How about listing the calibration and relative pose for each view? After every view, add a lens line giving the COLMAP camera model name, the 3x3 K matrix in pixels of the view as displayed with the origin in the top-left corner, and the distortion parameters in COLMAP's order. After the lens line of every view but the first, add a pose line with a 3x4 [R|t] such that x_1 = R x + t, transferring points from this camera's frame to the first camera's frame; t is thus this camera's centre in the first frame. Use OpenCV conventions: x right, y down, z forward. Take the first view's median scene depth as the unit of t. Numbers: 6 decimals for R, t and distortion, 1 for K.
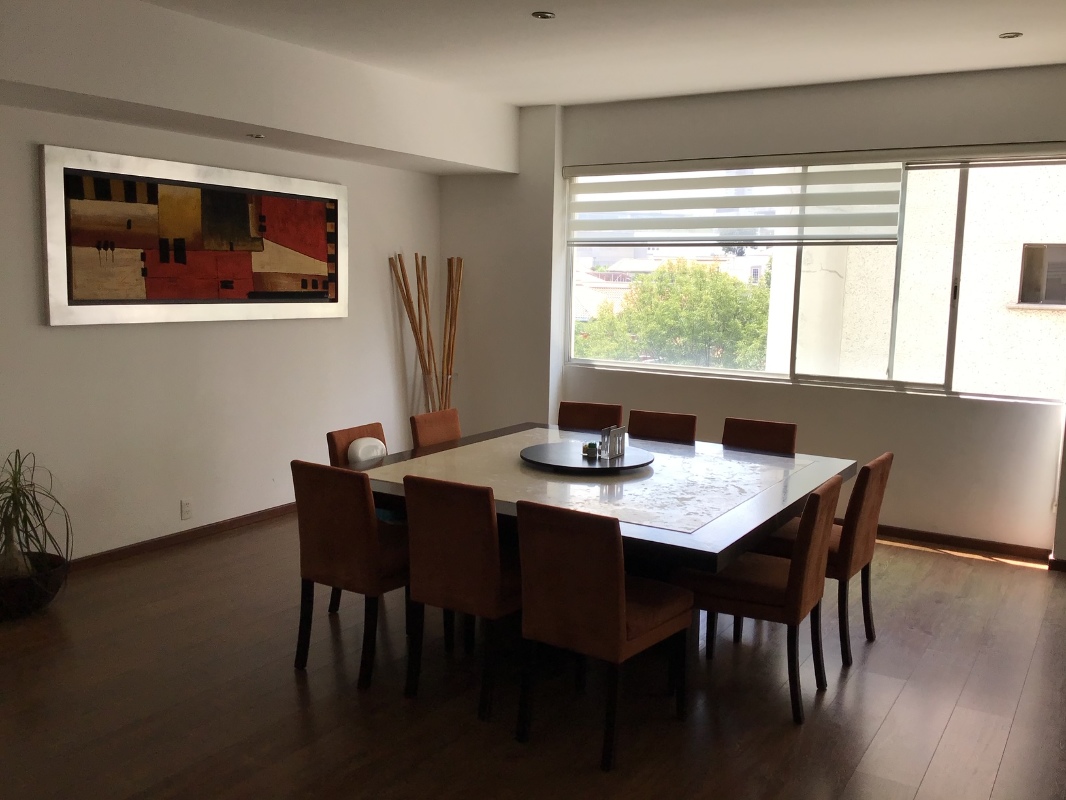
lens RADIAL K [[981.8, 0, 539.4], [0, 981.8, 400.7], [0, 0, 1]] dist [0.116394, -0.231423]
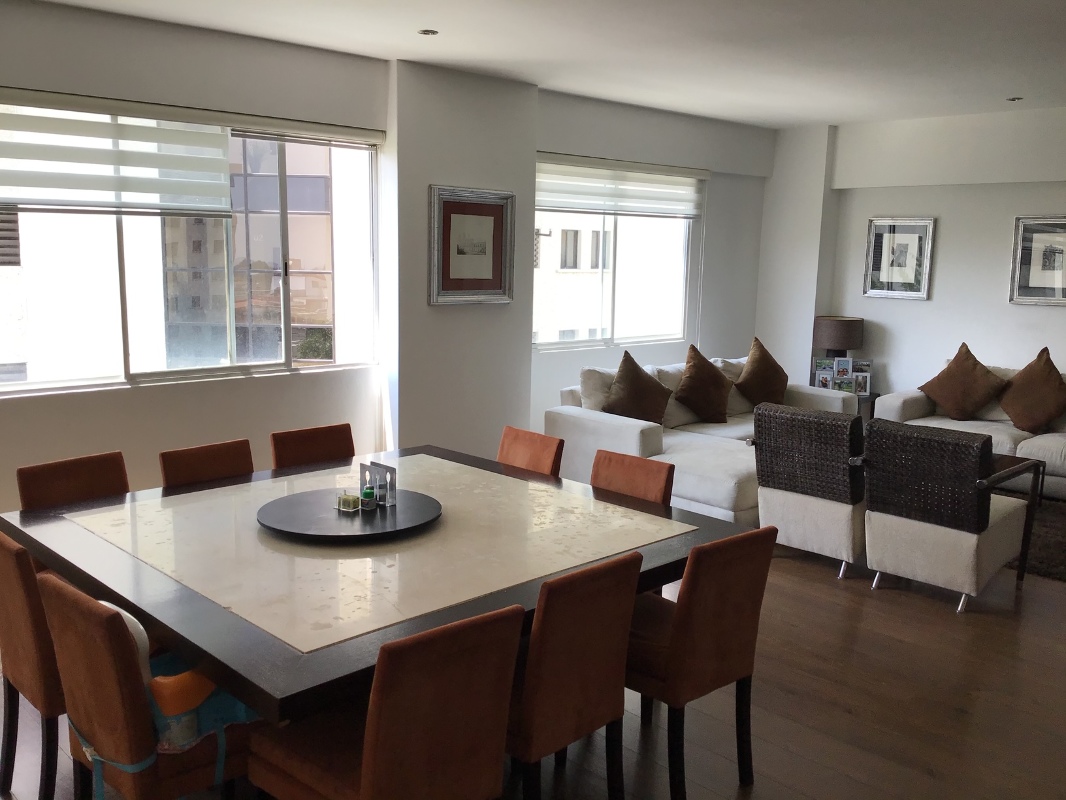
lens RADIAL K [[981.8, 0, 539.4], [0, 981.8, 400.7], [0, 0, 1]] dist [0.116394, -0.231423]
pose [[0.230793, -0.169948, 0.958046, -0.464221], [0.107648, 0.983044, 0.148450, -0.093565], [-0.967030, 0.068870, 0.245175, 0.493617]]
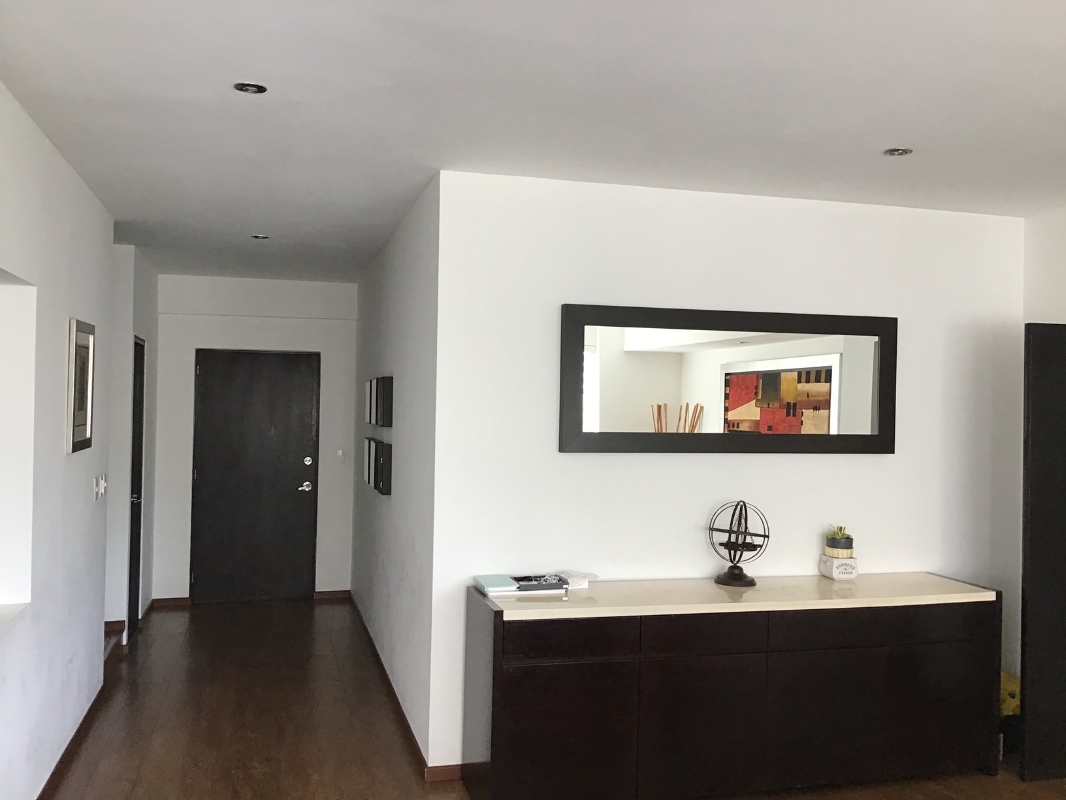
lens RADIAL K [[981.8, 0, 539.4], [0, 981.8, 400.7], [0, 0, 1]] dist [0.116394, -0.231423]
pose [[-0.679963, -0.049443, -0.731577, 1.146471], [-0.128987, 0.990231, 0.052963, -0.197989], [0.721812, 0.130377, -0.679698, 1.822346]]
